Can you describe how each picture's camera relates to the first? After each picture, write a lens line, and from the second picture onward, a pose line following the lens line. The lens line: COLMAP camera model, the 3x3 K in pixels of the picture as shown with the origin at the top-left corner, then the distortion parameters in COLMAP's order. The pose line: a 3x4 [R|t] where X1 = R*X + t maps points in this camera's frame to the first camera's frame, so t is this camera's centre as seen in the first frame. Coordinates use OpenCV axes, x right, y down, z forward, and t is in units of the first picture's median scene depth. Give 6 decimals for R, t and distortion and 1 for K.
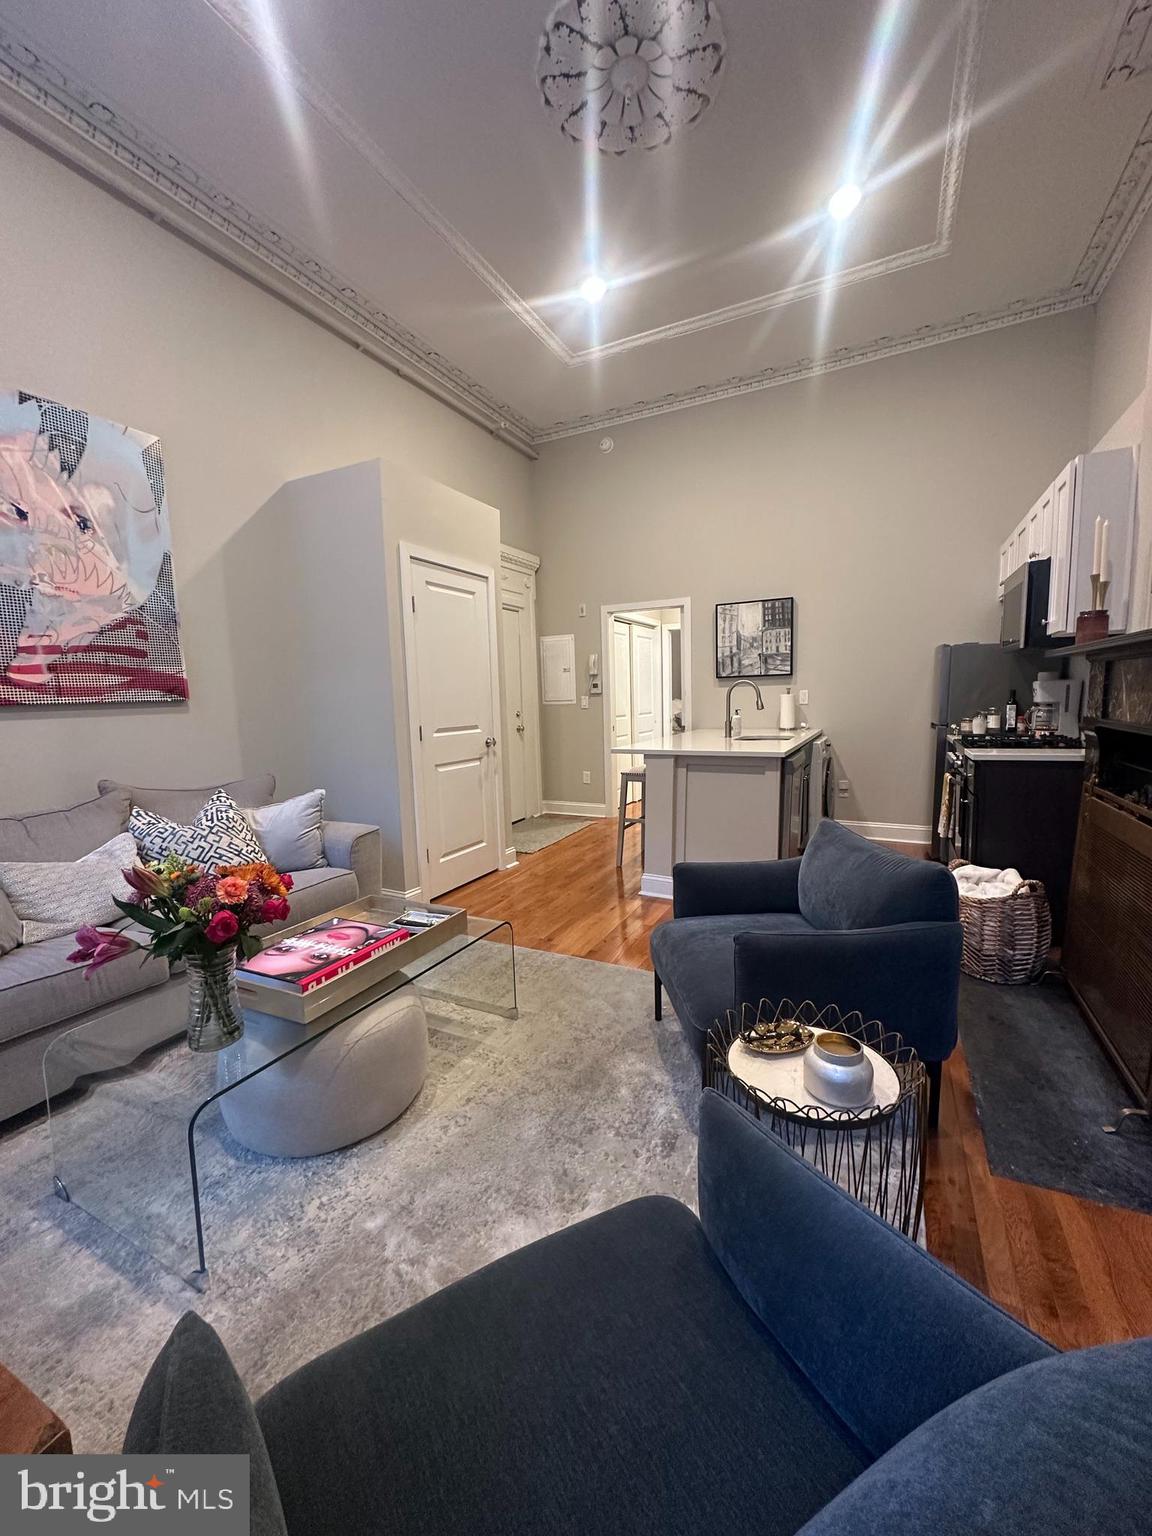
lens RADIAL K [[611.1, 0, 576.5], [0, 611.1, 764.5], [0, 0, 1]] dist [-0.003977, 0.001288]
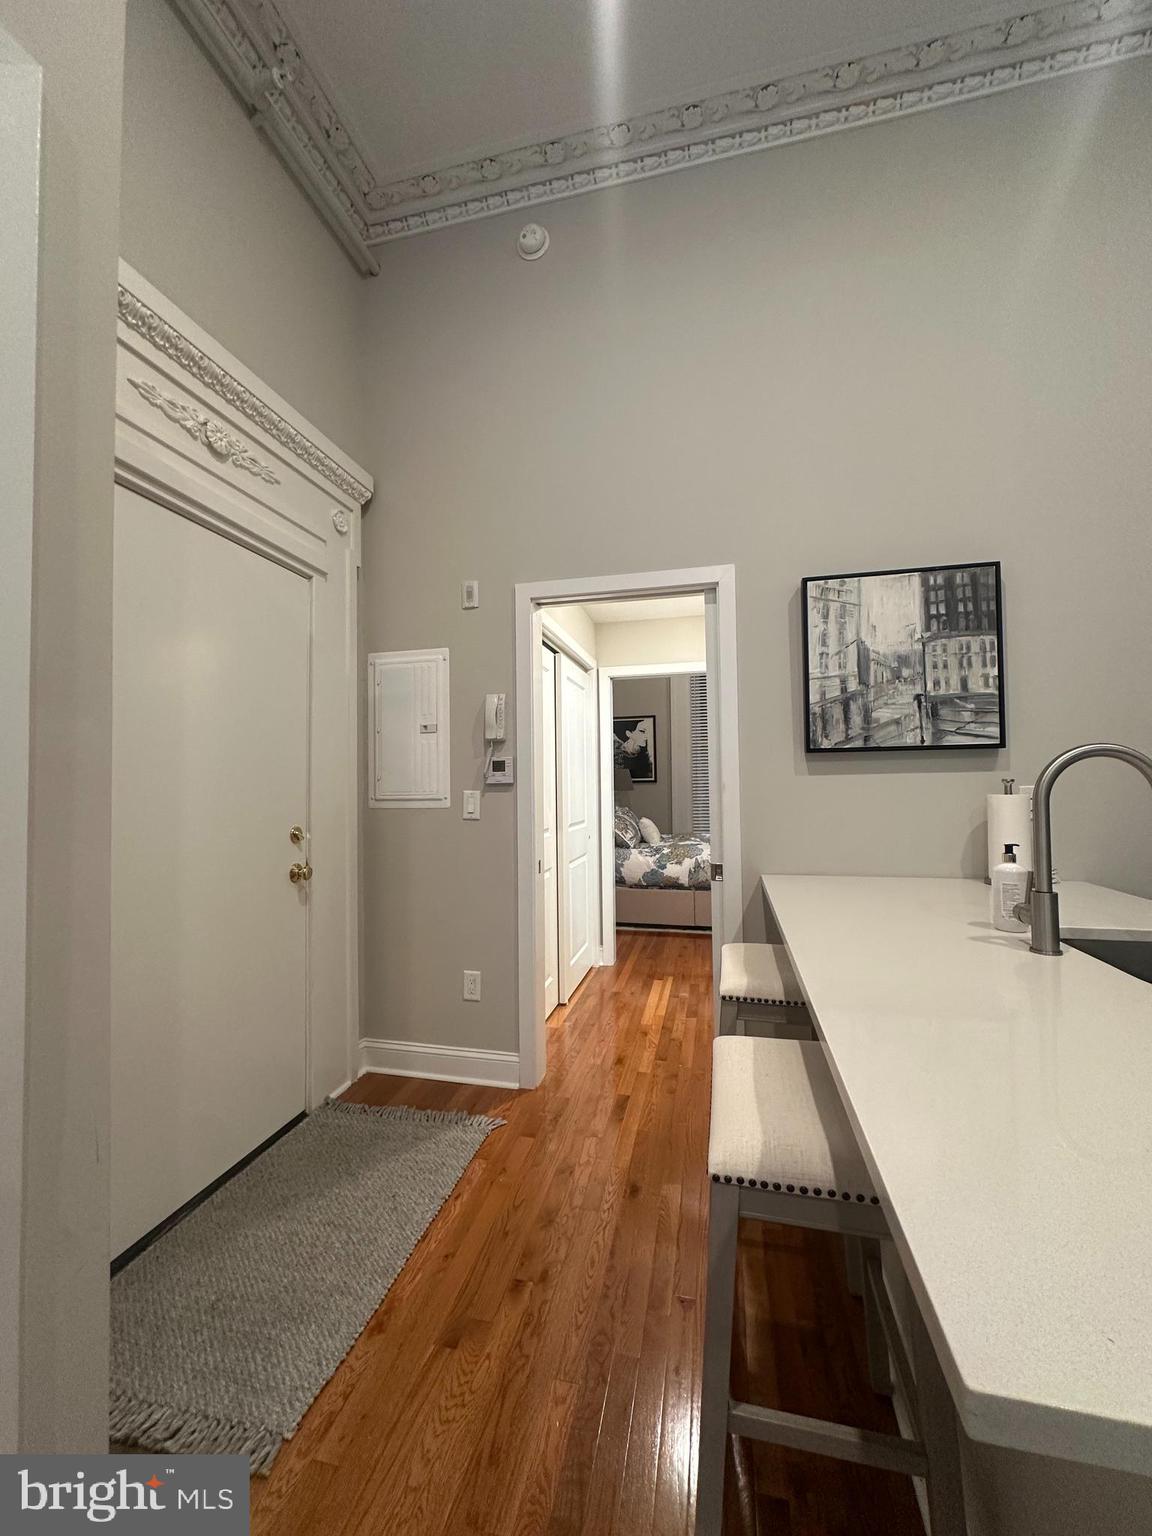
lens RADIAL K [[611.1, 0, 573.8], [0, 611.1, 766.3], [0, 0, 1]] dist [-0.003977, 0.001288]
pose [[0.972491, 0.024628, 0.231637, -0.023037], [0.009722, 0.989238, -0.145993, -0.092298], [-0.232739, 0.144229, 0.961785, 0.806256]]
